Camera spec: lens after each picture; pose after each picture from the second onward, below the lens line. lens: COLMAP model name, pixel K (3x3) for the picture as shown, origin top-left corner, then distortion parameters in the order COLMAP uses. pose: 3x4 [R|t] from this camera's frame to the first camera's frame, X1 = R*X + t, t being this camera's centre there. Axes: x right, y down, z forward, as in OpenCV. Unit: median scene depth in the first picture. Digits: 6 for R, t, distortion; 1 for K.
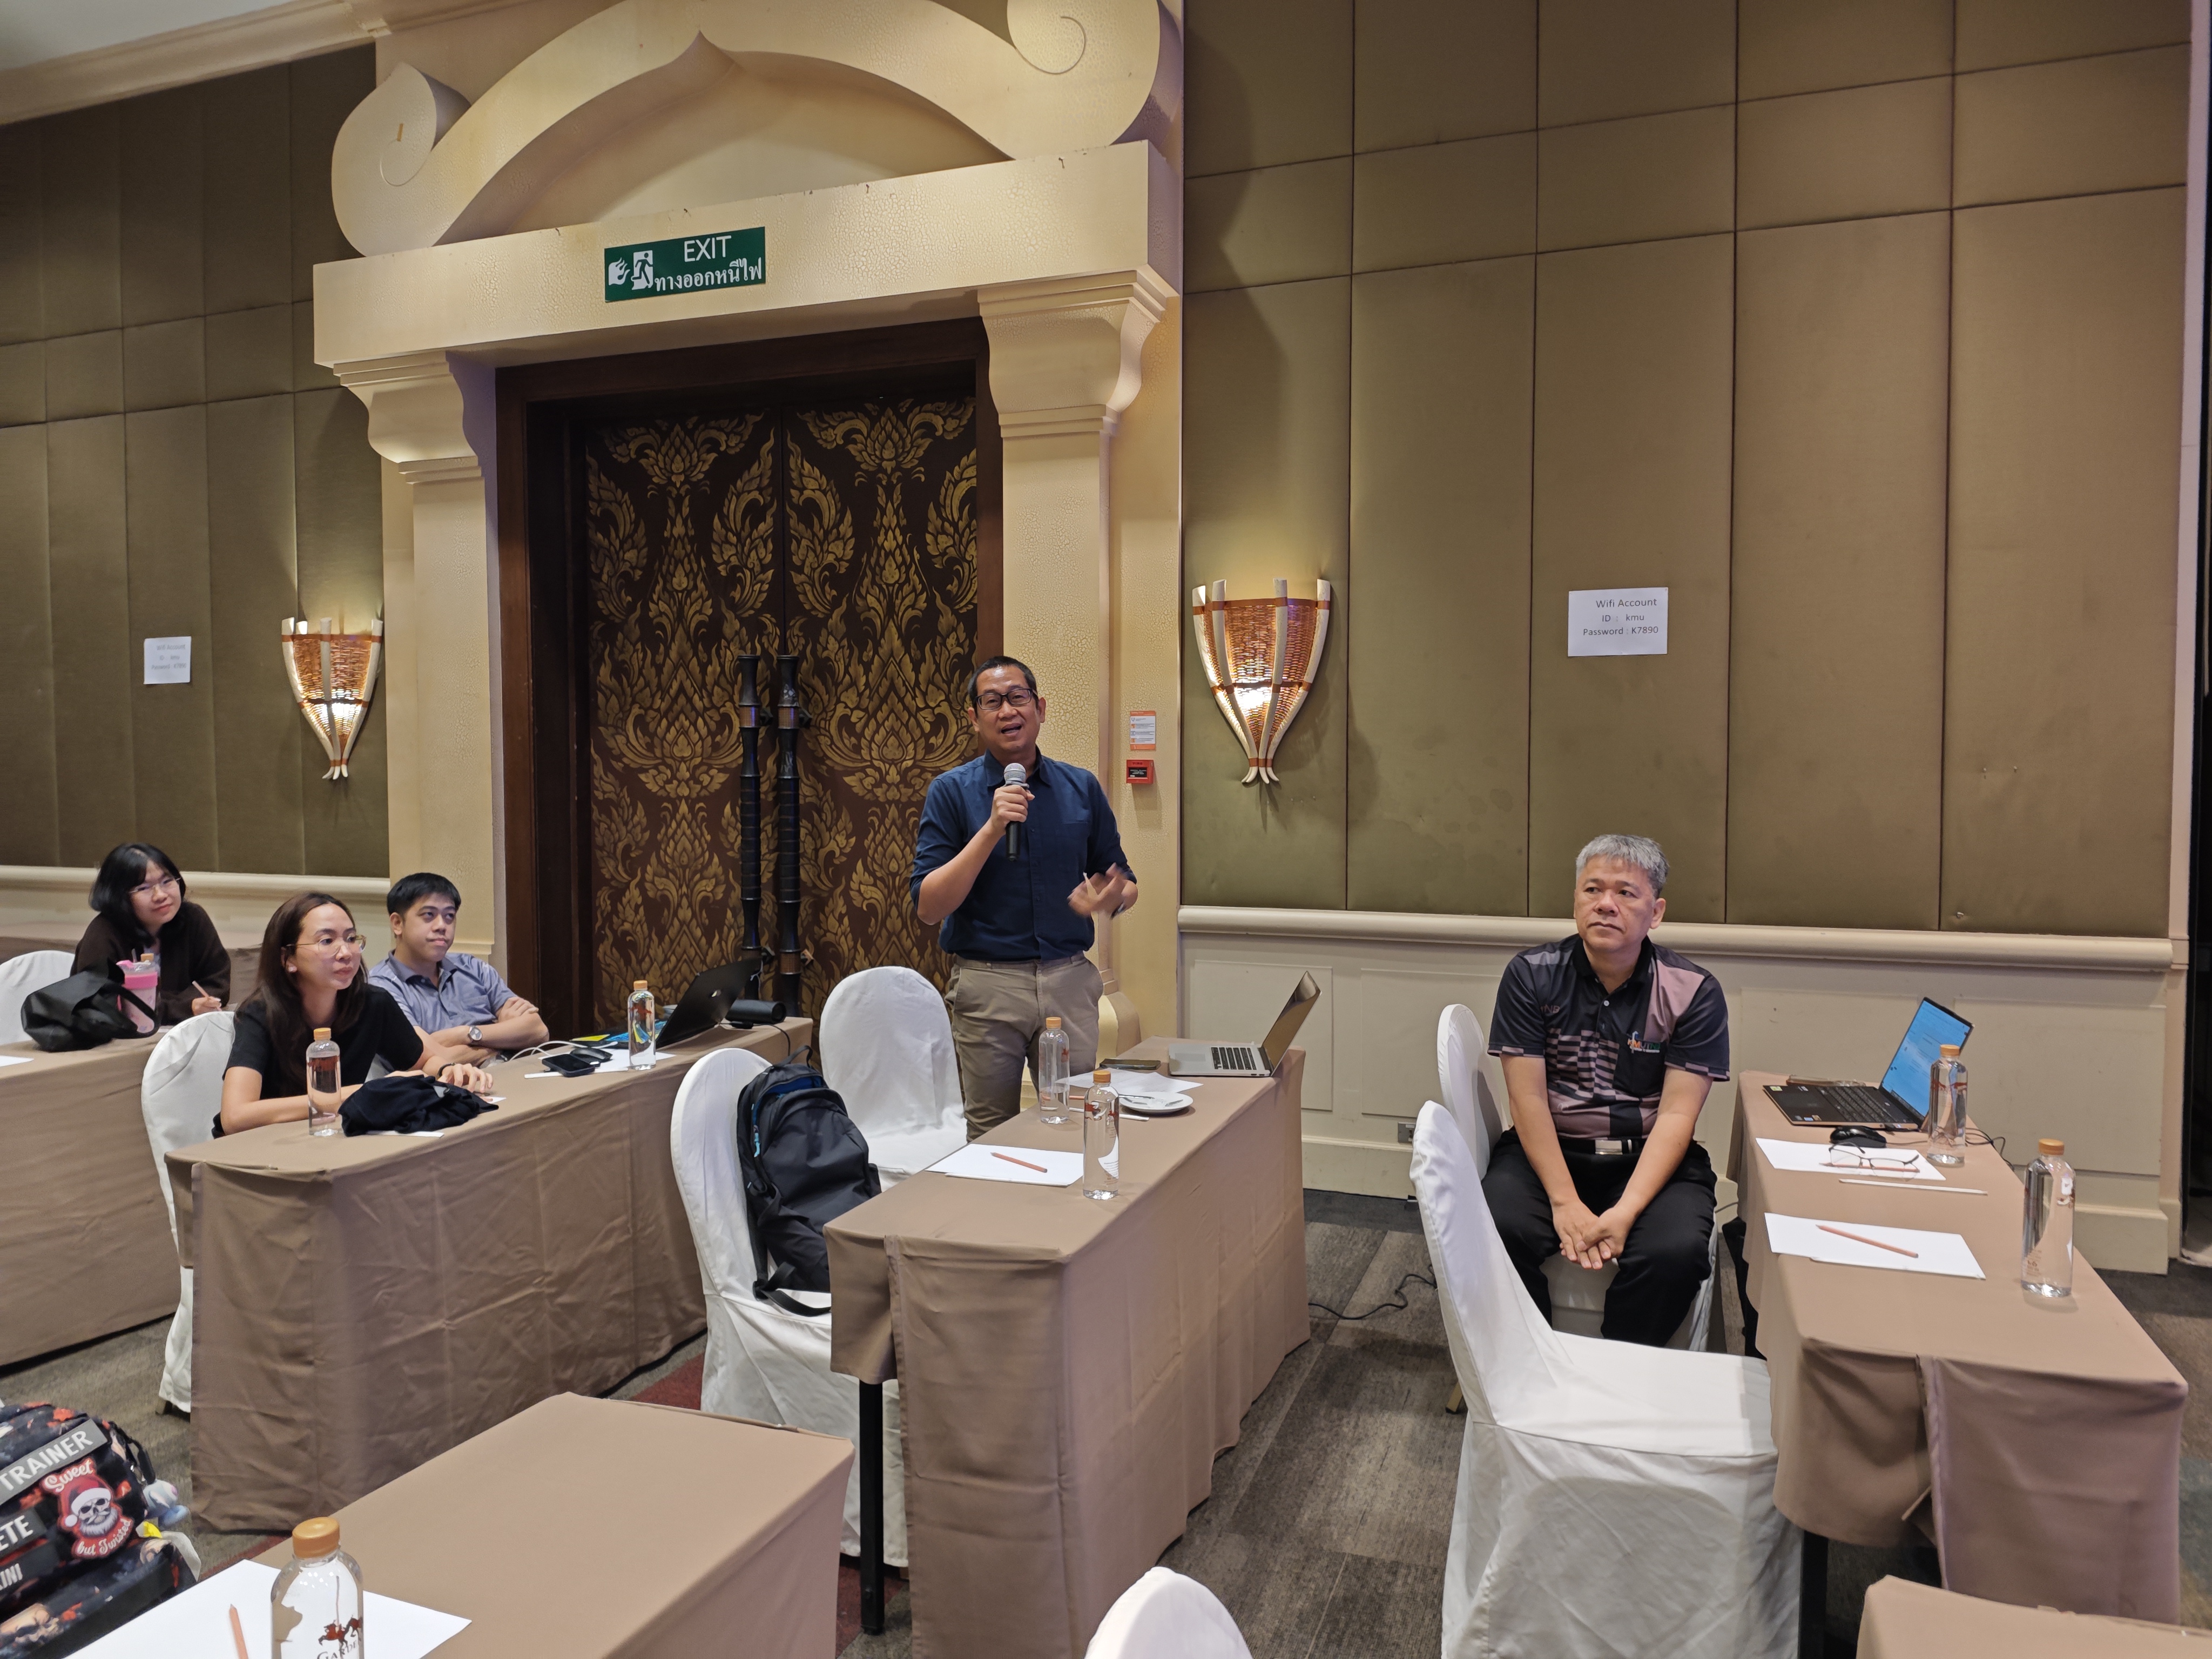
lens RADIAL K [[1520.1, 0, 1096.0], [0, 1520.1, 825.9], [0, 0, 1]] dist [0.025617, -0.015770]
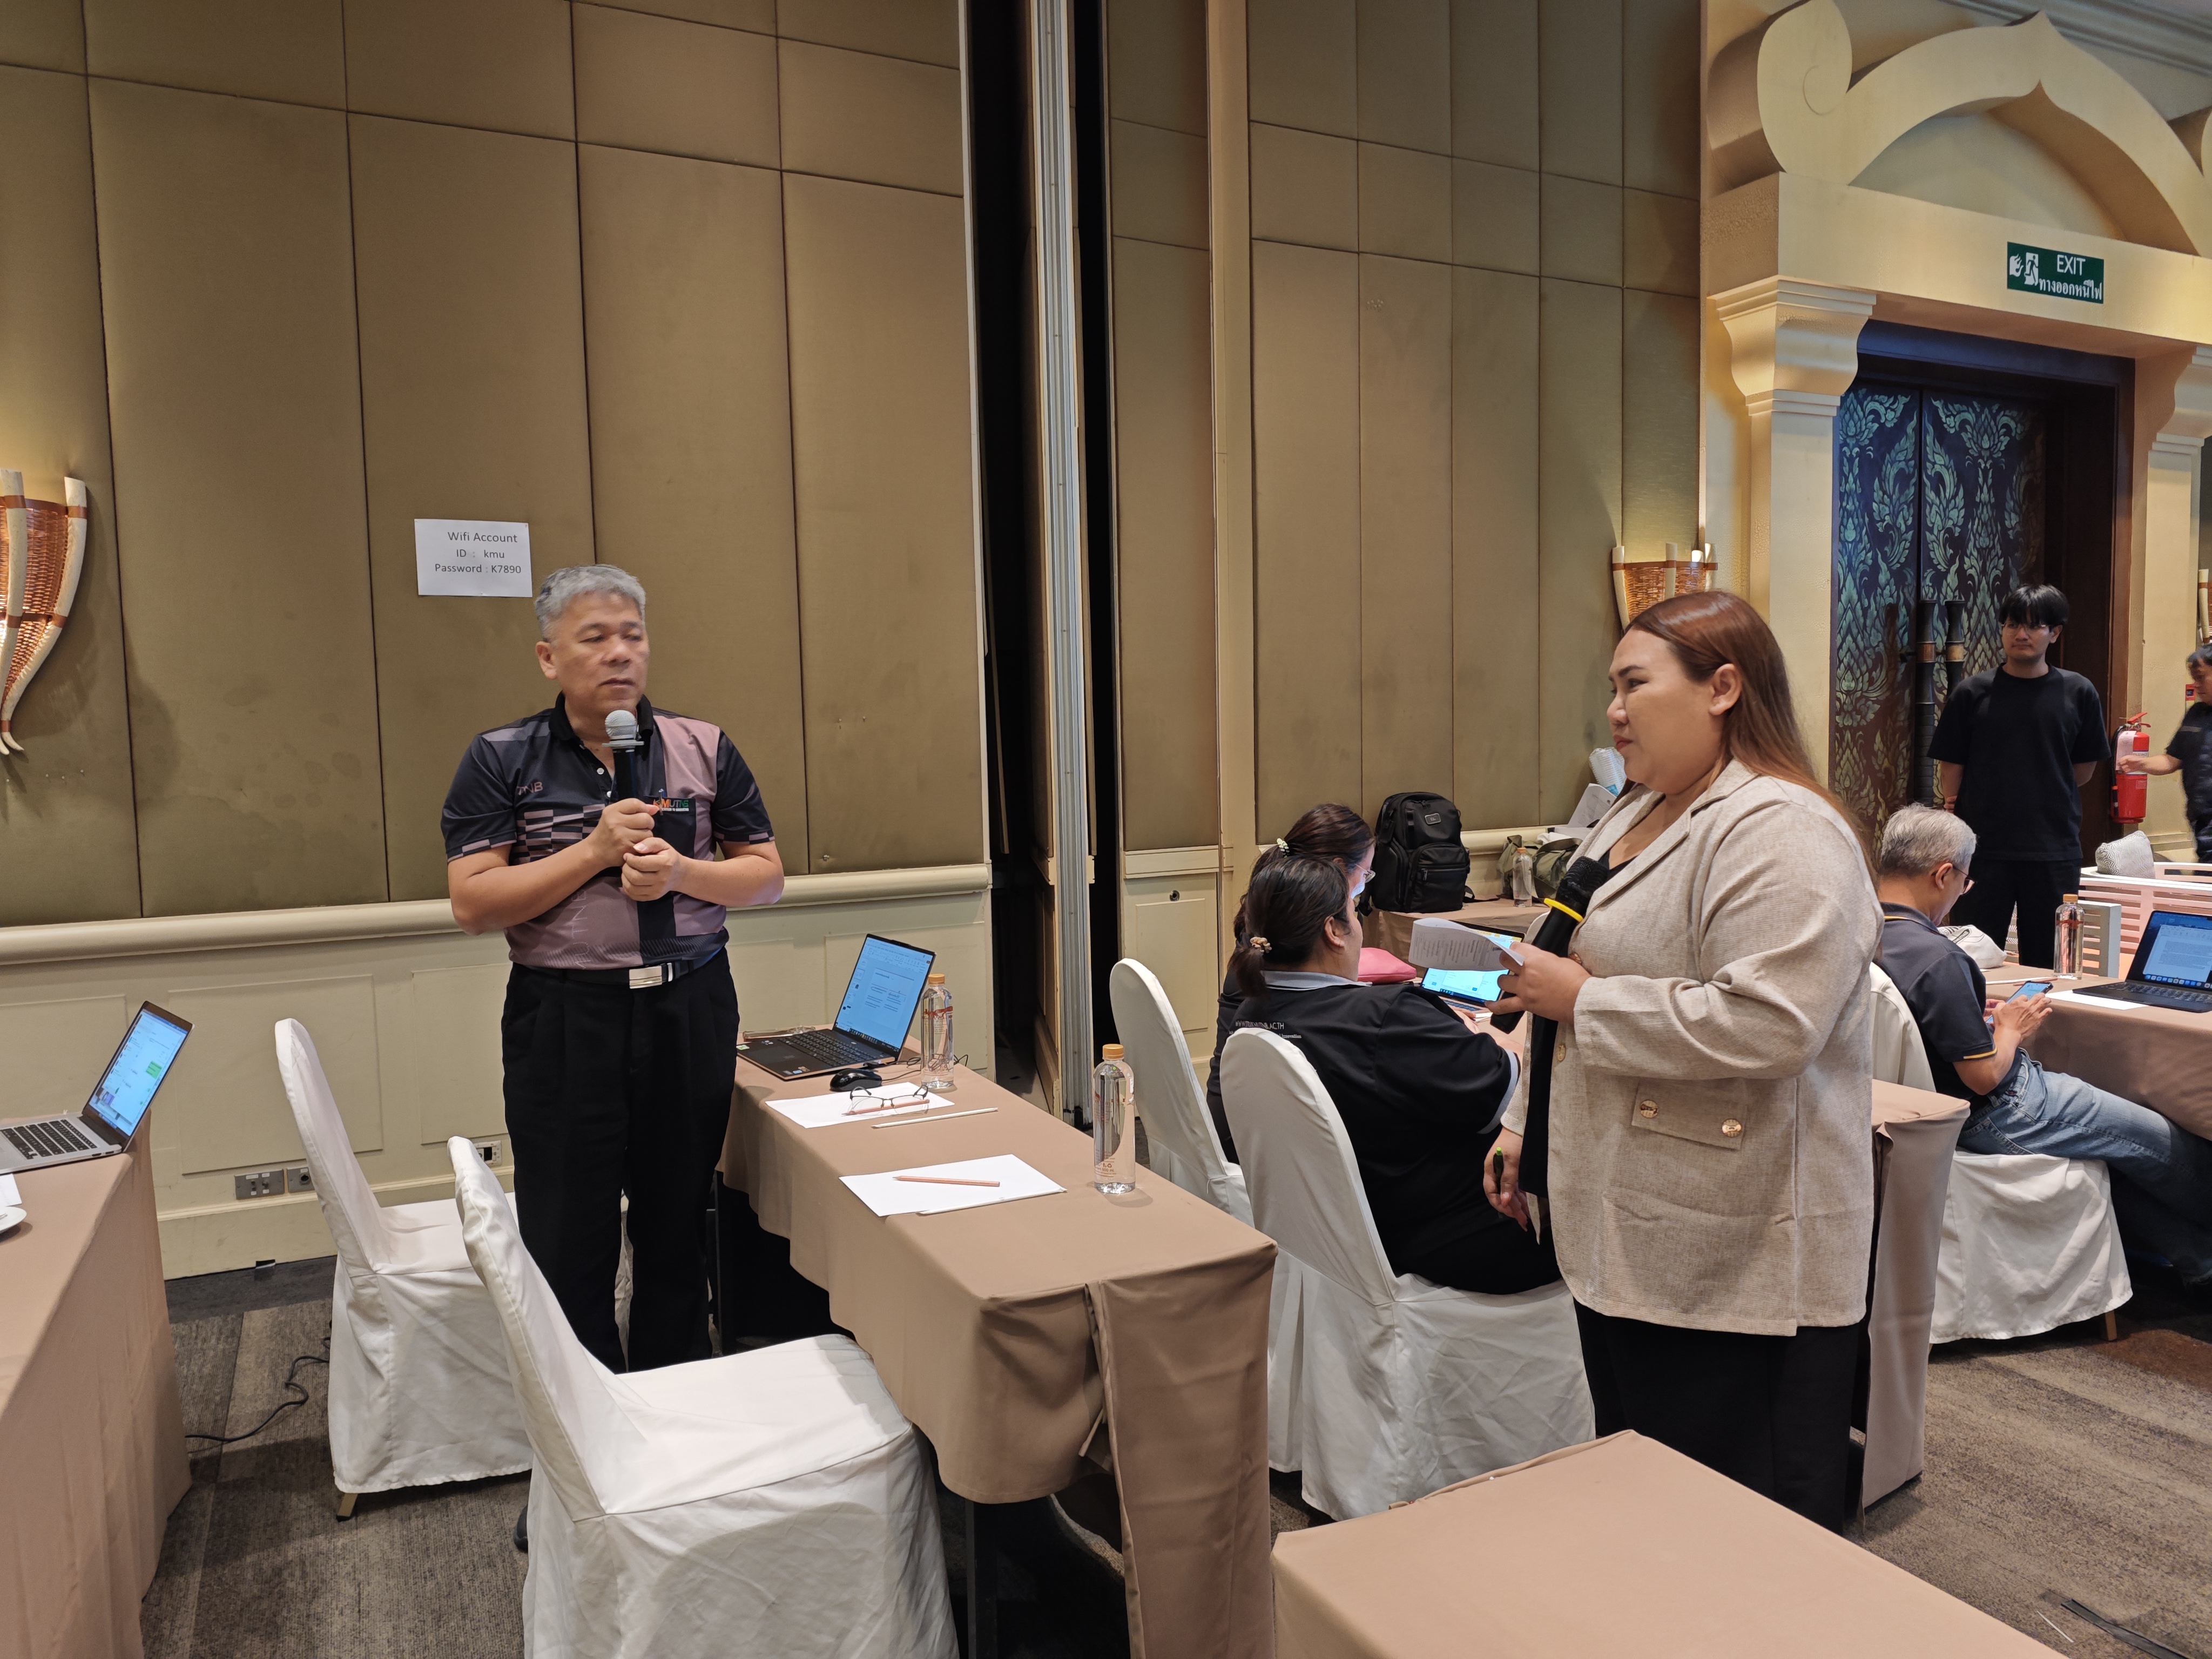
lens RADIAL K [[1520.1, 0, 1129.9], [0, 1520.1, 828.2], [0, 0, 1]] dist [0.025617, -0.015770]
pose [[0.676366, -0.068208, 0.733401, -1.514736], [0.055404, 0.997594, 0.041683, -0.021161], [-0.734479, 0.012440, 0.678518, 0.653853]]
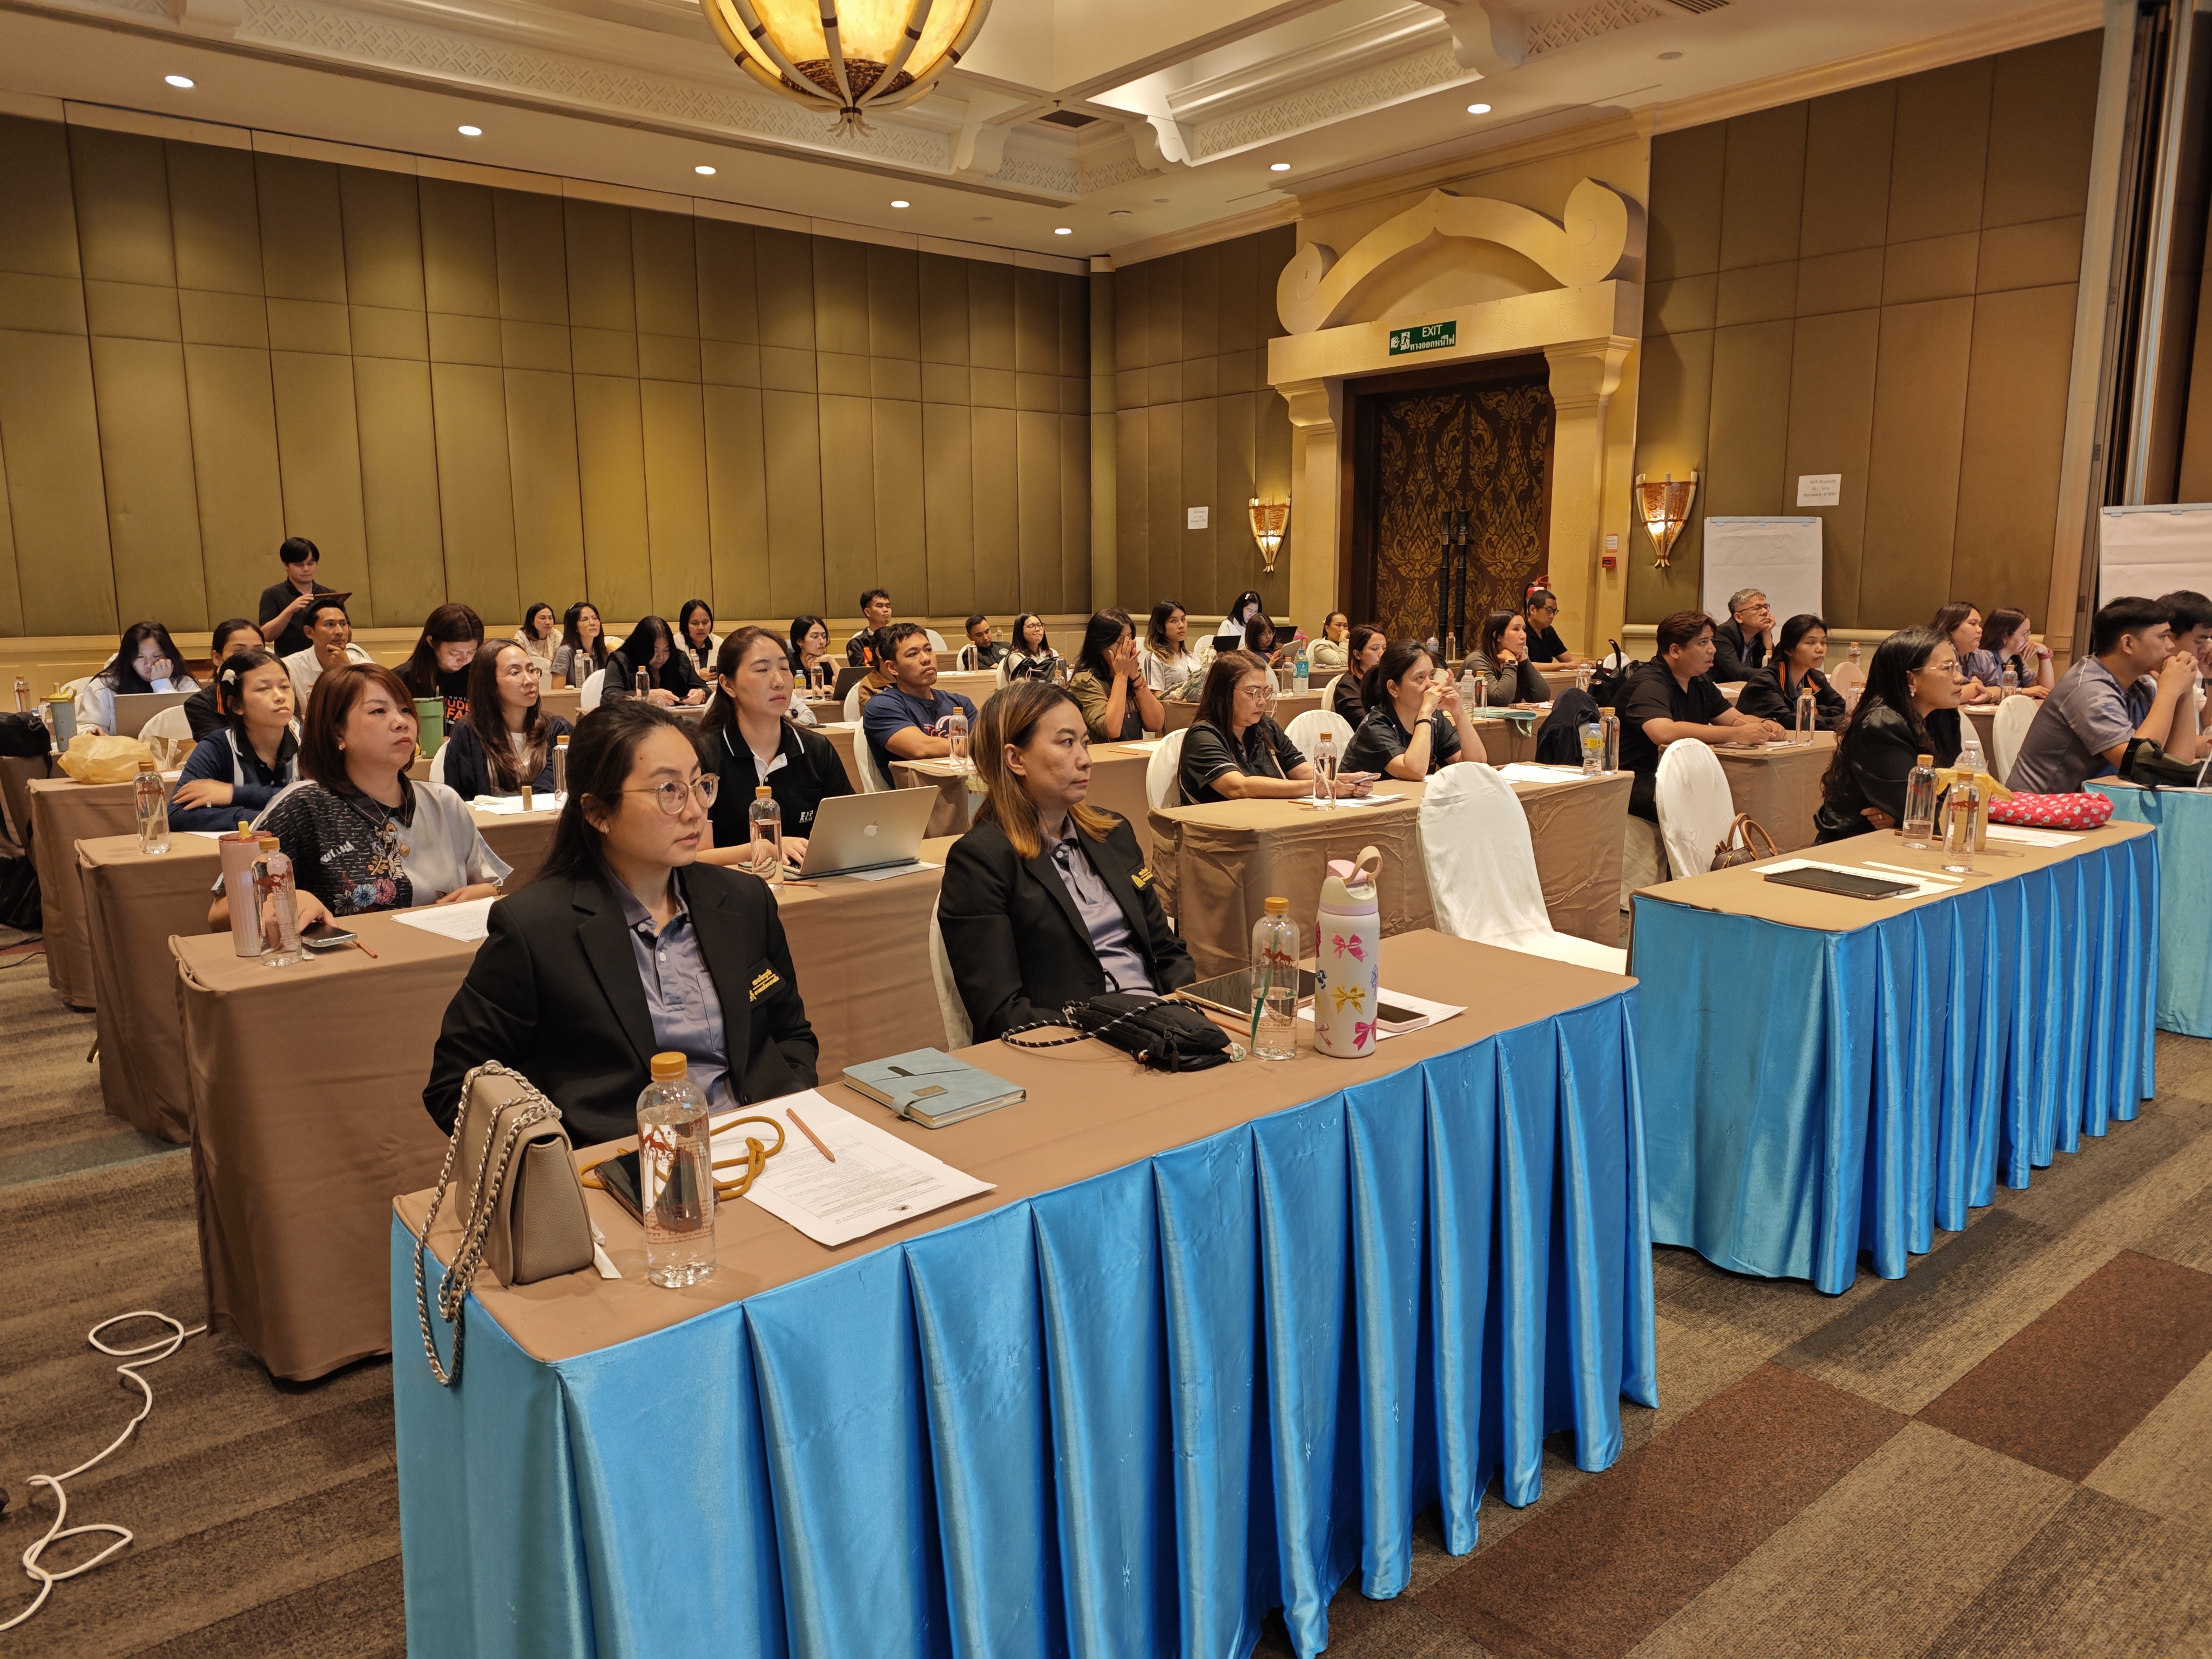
lens RADIAL K [[1520.1, 0, 1087.2], [0, 1520.1, 860.9], [0, 0, 1]] dist [0.025617, -0.015770]
pose [[0.859604, 0.087619, -0.503393, 0.464381], [-0.012928, 0.988602, 0.149996, 0.061605], [0.510798, -0.122429, 0.850939, -1.161268]]
